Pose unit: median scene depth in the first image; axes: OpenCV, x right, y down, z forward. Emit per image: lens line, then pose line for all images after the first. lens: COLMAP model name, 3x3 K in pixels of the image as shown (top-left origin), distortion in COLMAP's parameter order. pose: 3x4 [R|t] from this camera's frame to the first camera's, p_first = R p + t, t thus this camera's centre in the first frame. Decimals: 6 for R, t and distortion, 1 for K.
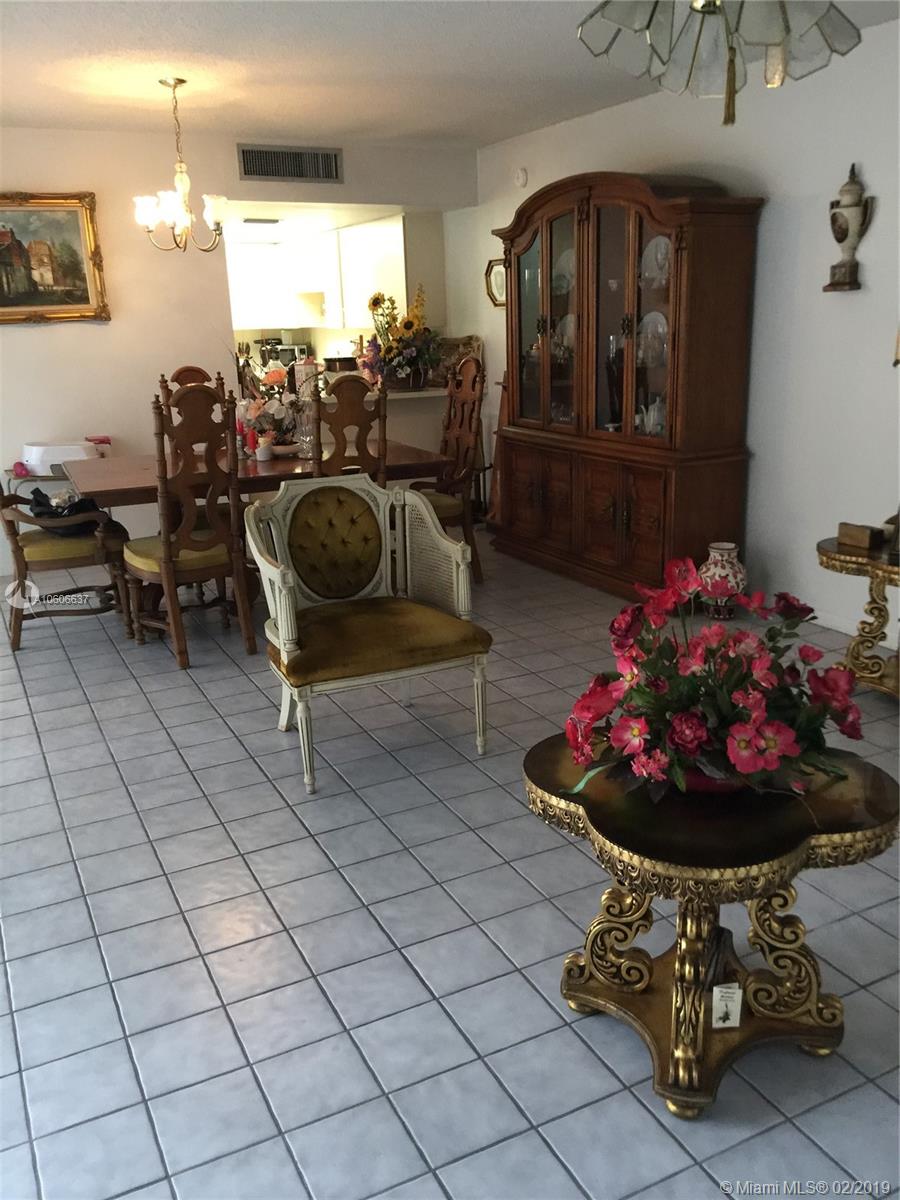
lens RADIAL K [[1014.1, 0, 449.8], [0, 1014.1, 602.9], [0, 0, 1]] dist [0.052818, -0.047504]
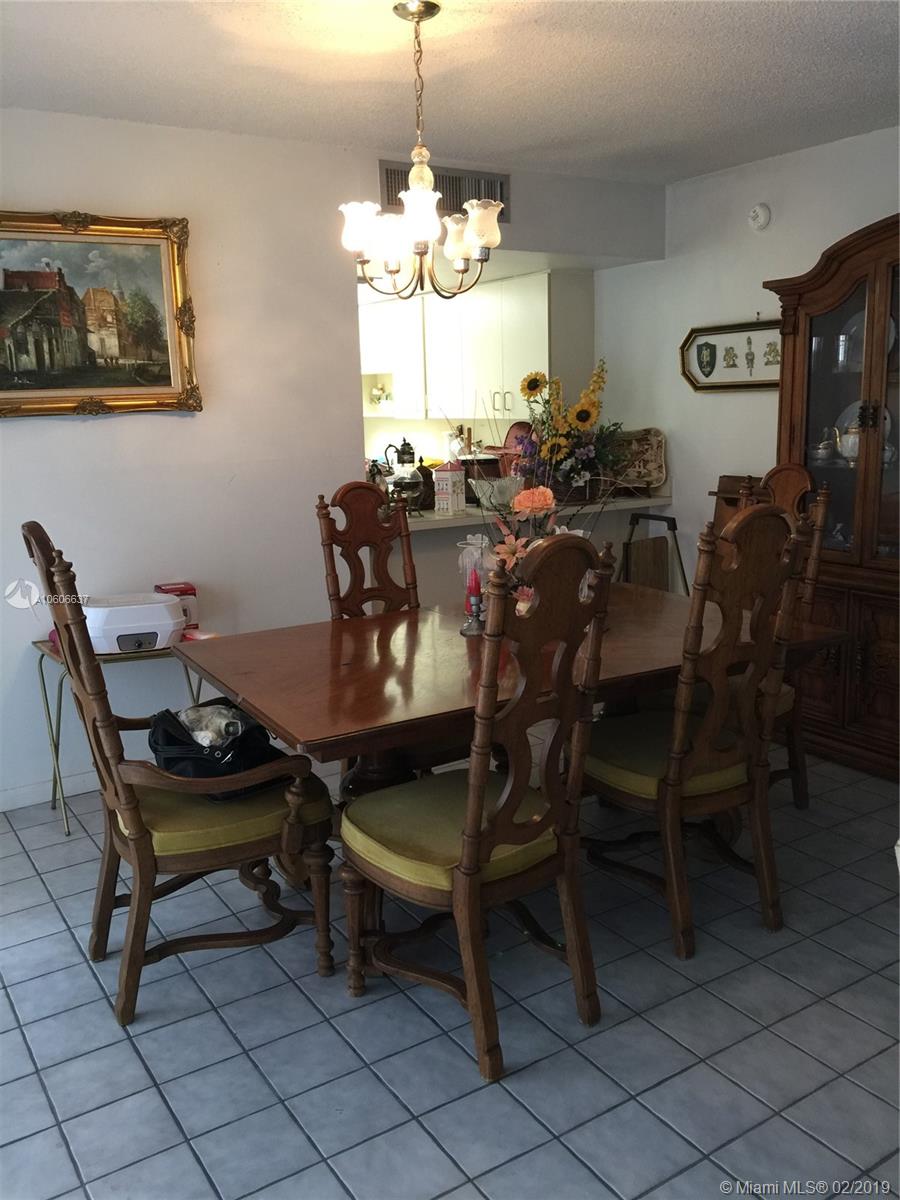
lens RADIAL K [[1014.1, 0, 454.8], [0, 1014.1, 600.8], [0, 0, 1]] dist [0.052818, -0.047504]
pose [[0.994391, -0.018439, 0.104148, -0.246723], [0.027038, 0.996284, -0.081771, -0.098667], [-0.102253, 0.084128, 0.991195, 0.353151]]
